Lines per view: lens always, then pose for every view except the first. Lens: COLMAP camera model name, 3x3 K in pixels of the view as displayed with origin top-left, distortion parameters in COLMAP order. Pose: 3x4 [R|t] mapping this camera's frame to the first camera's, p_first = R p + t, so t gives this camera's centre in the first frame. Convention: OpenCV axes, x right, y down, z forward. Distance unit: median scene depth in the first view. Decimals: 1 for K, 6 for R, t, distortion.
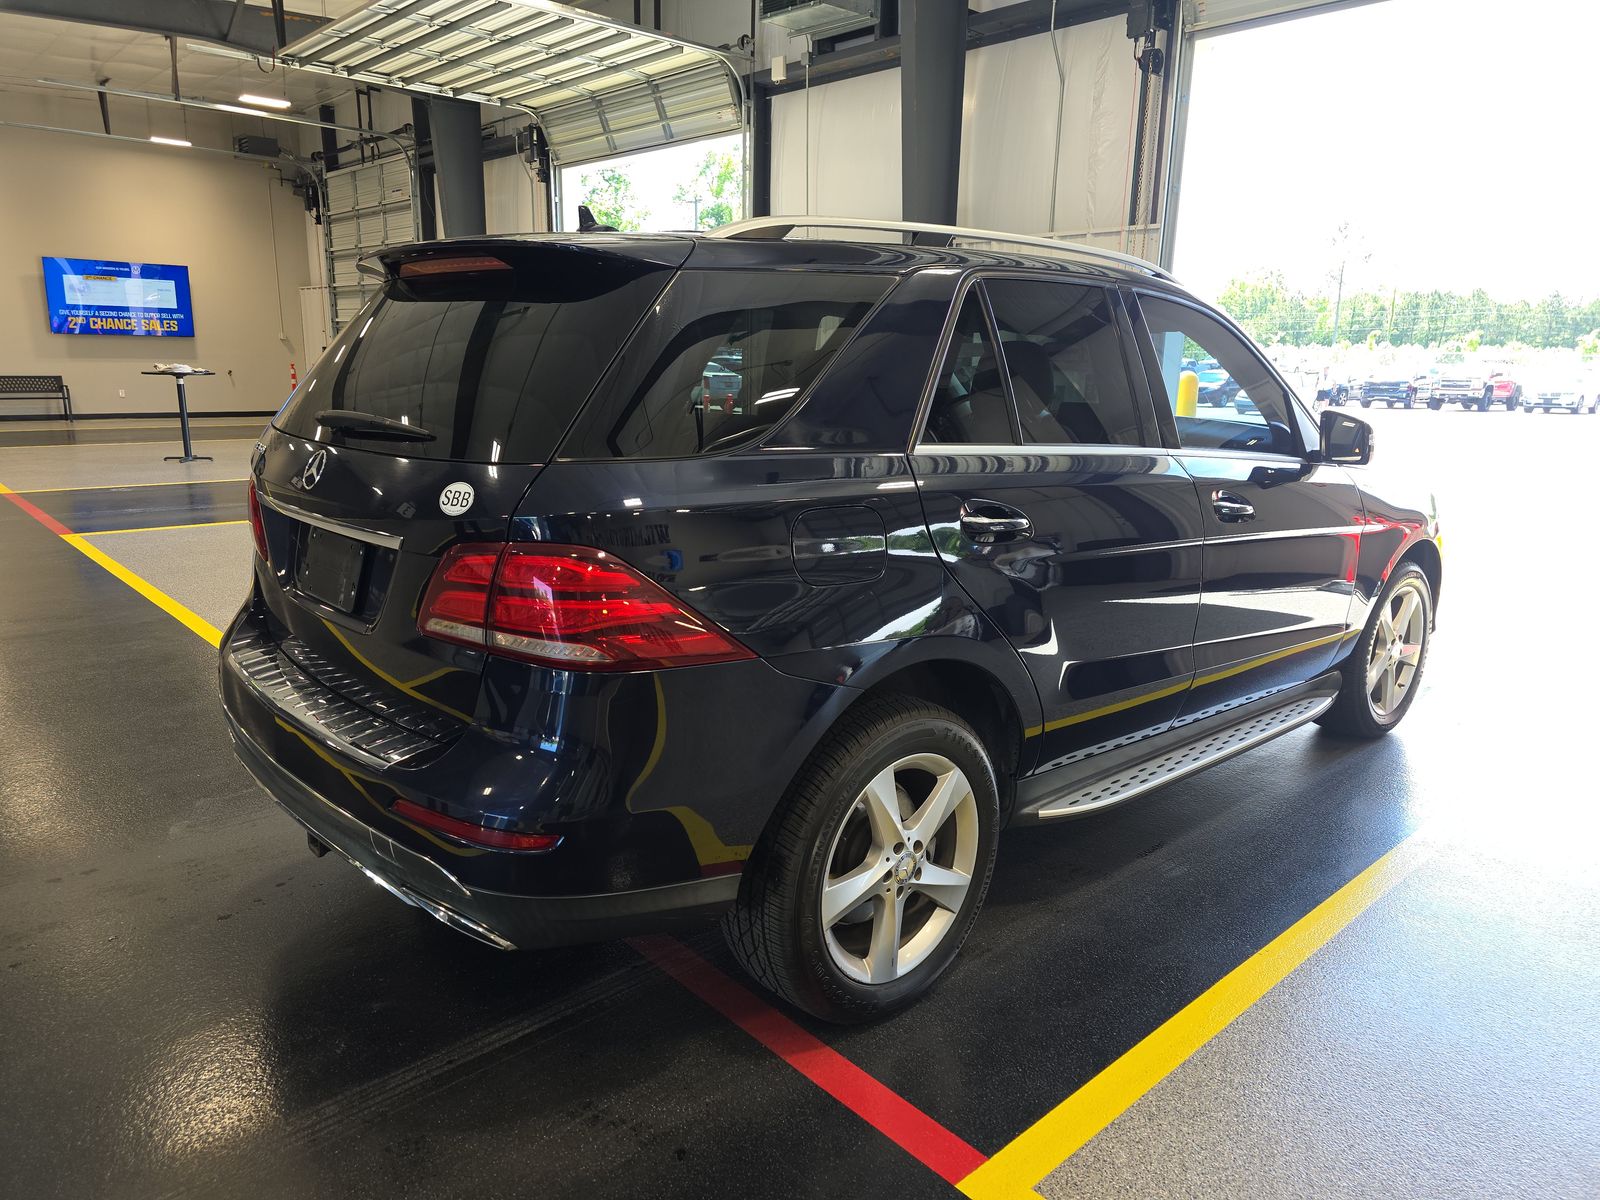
lens RADIAL K [[1097.6, 0, 800.0], [0, 1097.6, 600.0], [0, 0, 1]] dist [0.000398, -0.009014]
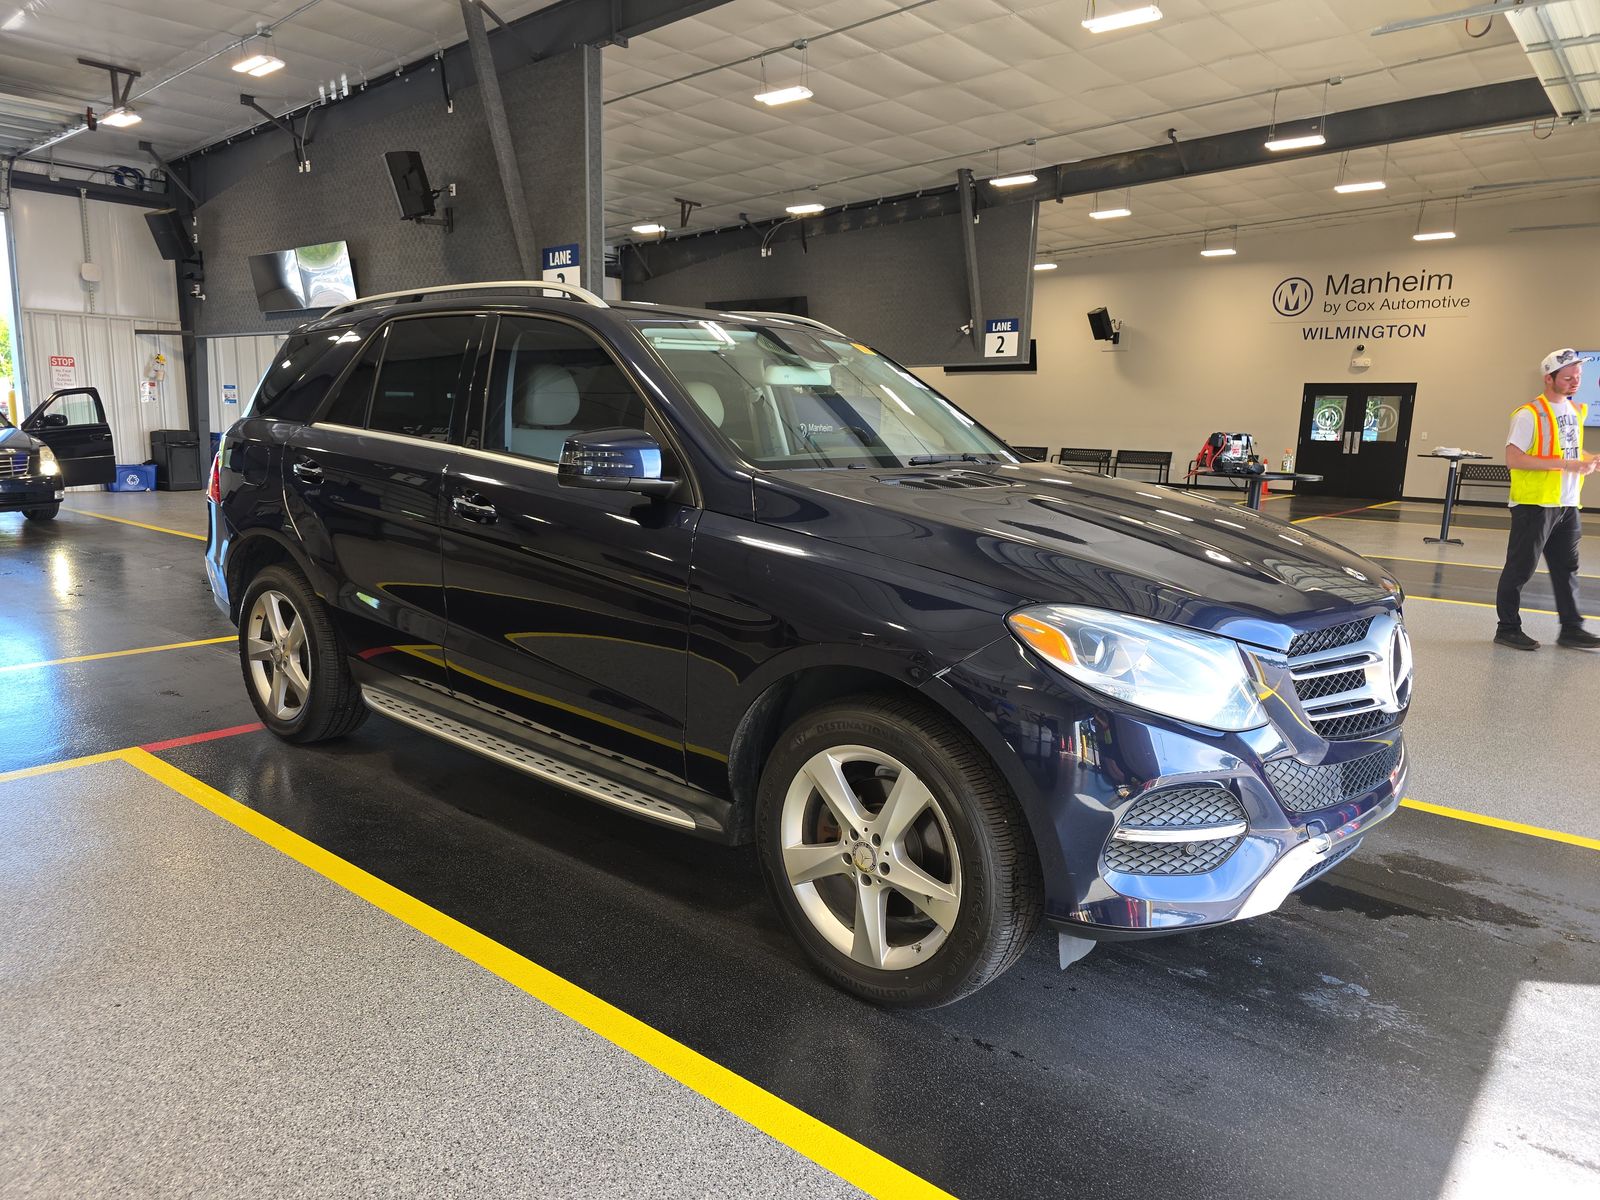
lens RADIAL K [[1097.6, 0, 800.0], [0, 1097.6, 600.0], [0, 0, 1]] dist [0.000398, -0.009014]
pose [[0.097465, 0.132525, -0.986376, 0.394231], [-0.232545, 0.966693, 0.106903, -0.047563], [0.967690, 0.218957, 0.125036, 0.320770]]
